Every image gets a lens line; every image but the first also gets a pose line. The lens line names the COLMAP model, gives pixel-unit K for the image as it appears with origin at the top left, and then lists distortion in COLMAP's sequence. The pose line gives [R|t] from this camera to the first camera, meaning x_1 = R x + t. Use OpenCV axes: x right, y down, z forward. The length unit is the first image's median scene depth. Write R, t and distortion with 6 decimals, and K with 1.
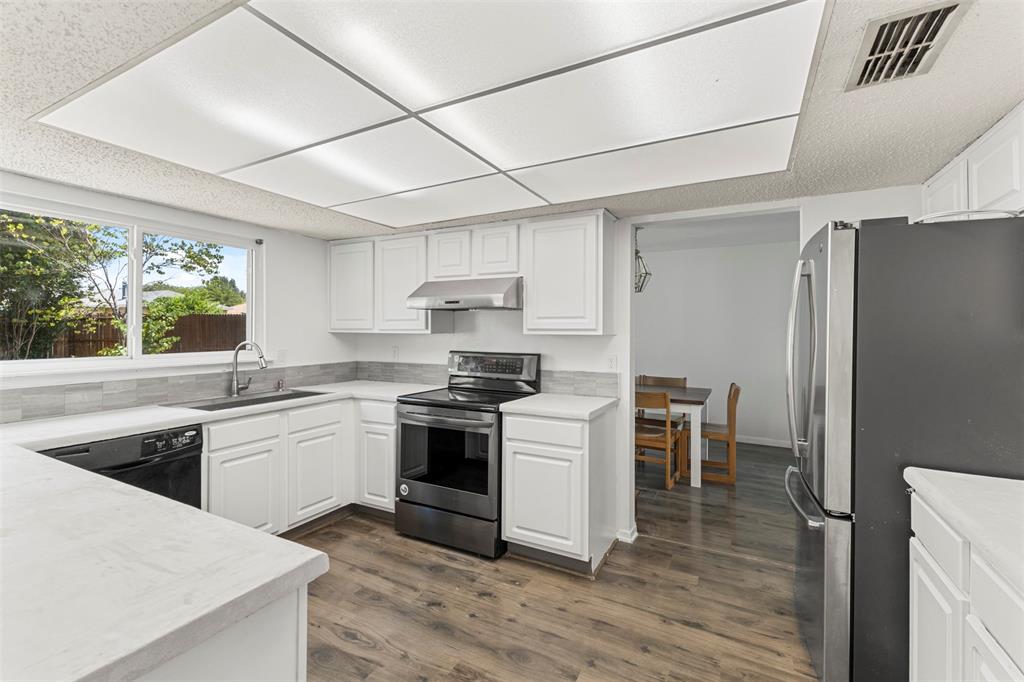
lens RADIAL K [[442.3, 0, 511.3], [0, 442.3, 331.6], [0, 0, 1]] dist [0.002714, 0.000180]
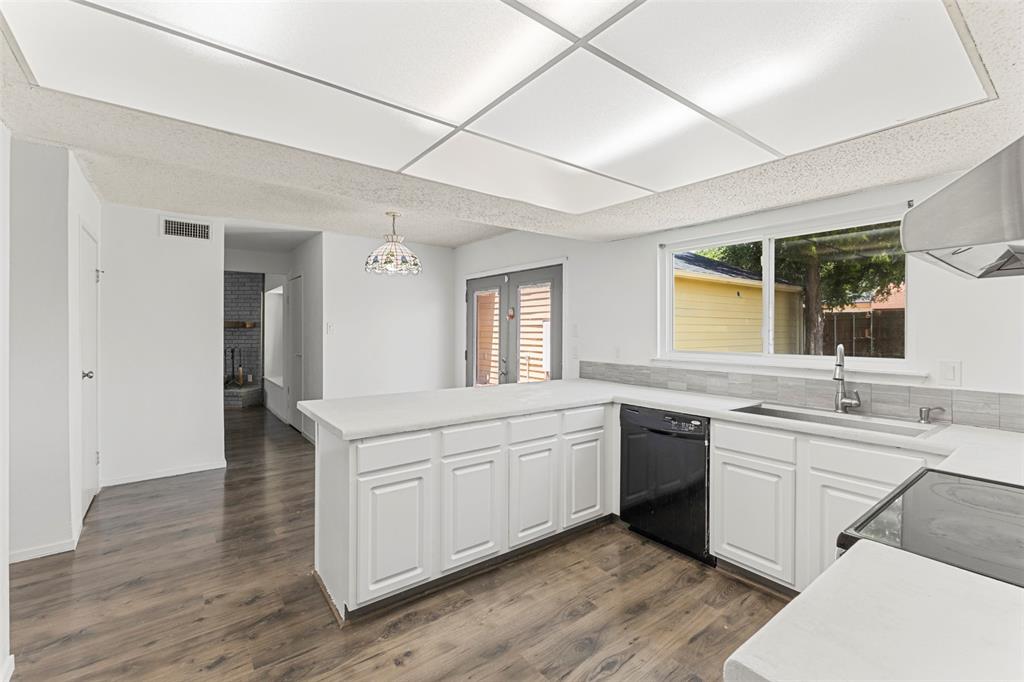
lens RADIAL K [[442.3, 0, 511.3], [0, 442.3, 331.6], [0, 0, 1]] dist [0.002714, 0.000180]
pose [[-0.416816, -0.002850, -0.908987, 0.108766], [-0.008665, 0.999962, 0.000838, 0.001136], [0.908950, 0.008226, -0.416824, 0.238150]]
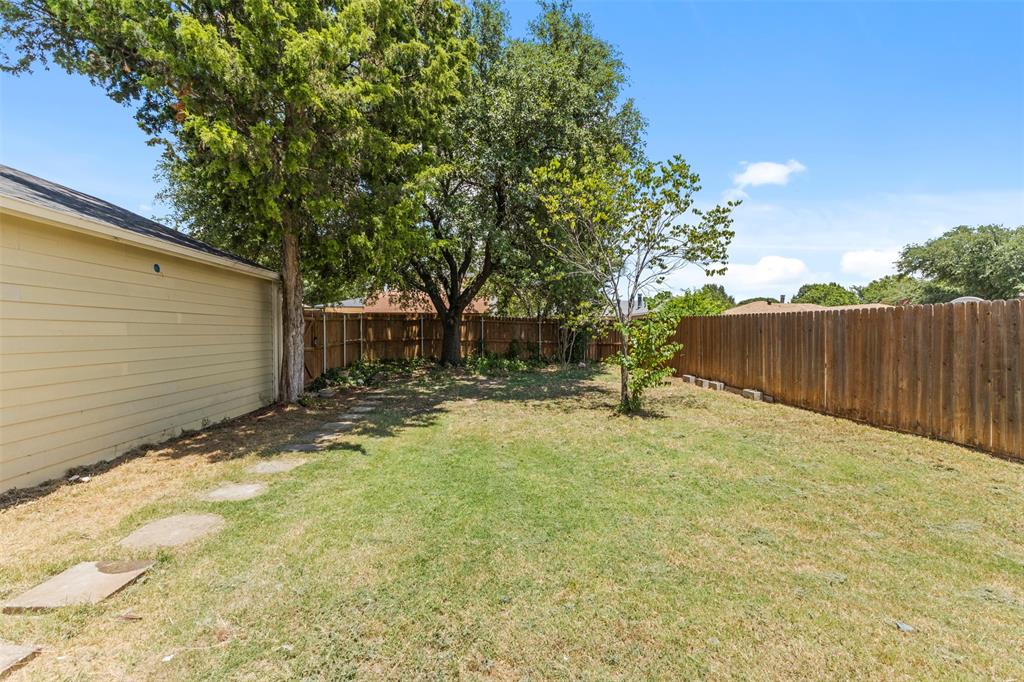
lens RADIAL K [[442.3, 0, 511.3], [0, 442.3, 331.6], [0, 0, 1]] dist [0.002714, 0.000180]
pose [[0.538610, -0.006914, -0.842527, -0.281288], [-0.002292, 0.999951, -0.009671, -0.001326], [0.842552, 0.007140, 0.538568, 0.362162]]
